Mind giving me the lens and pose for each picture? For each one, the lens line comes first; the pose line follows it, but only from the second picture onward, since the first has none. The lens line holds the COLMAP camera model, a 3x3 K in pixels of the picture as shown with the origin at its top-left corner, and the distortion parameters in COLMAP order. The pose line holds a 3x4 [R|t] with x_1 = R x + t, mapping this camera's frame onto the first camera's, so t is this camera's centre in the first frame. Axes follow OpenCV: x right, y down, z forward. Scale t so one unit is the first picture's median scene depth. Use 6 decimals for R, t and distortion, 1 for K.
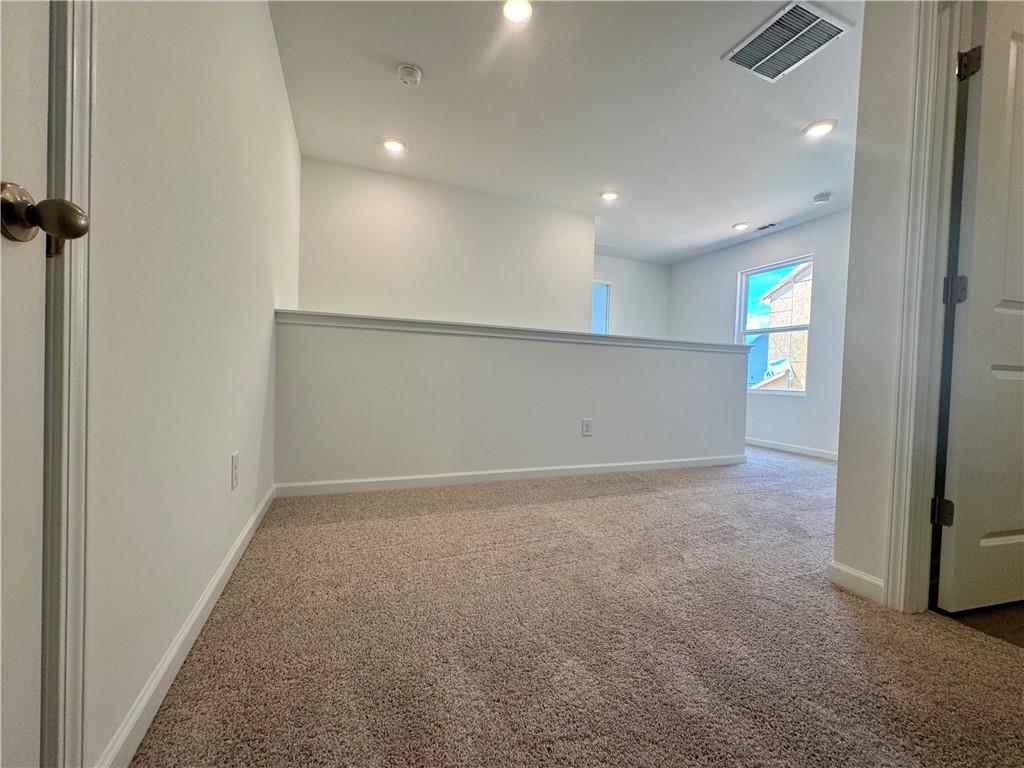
lens RADIAL K [[411.7, 0, 511.4], [0, 411.7, 387.1], [0, 0, 1]] dist [-0.000946, 0.000994]
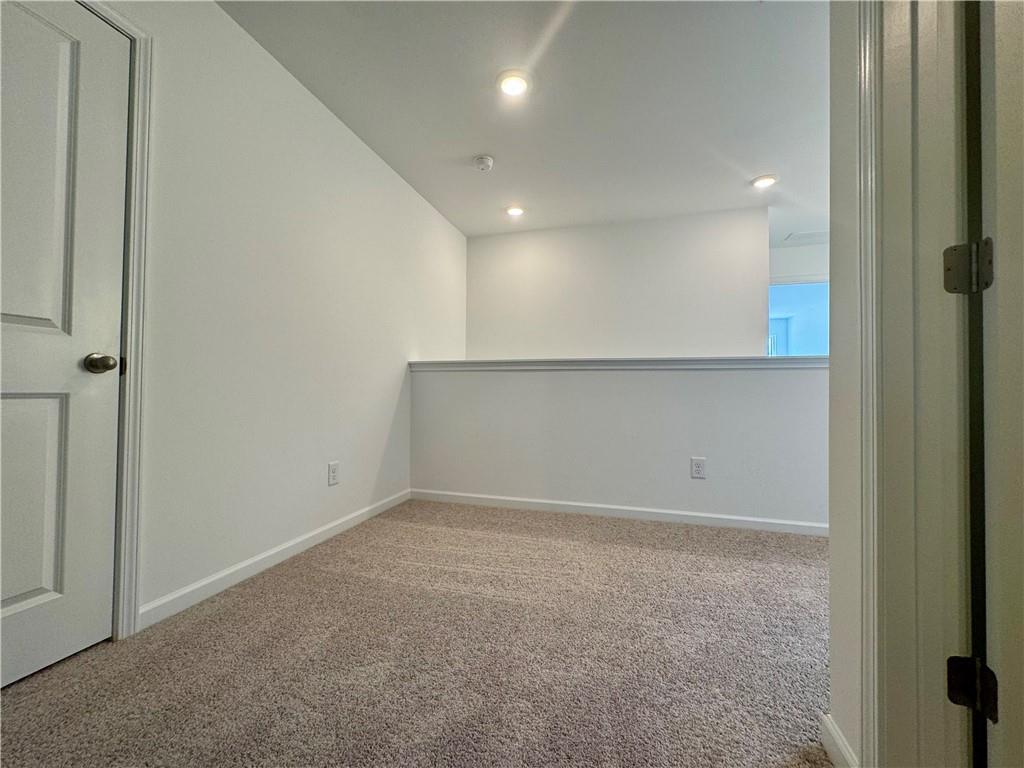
lens RADIAL K [[411.7, 0, 511.3], [0, 411.7, 386.4], [0, 0, 1]] dist [-0.000946, 0.000994]
pose [[0.783335, -0.032388, -0.620755, 0.551007], [-0.002225, 0.998489, -0.054904, -0.028874], [0.621596, 0.044389, 0.782079, 0.124472]]
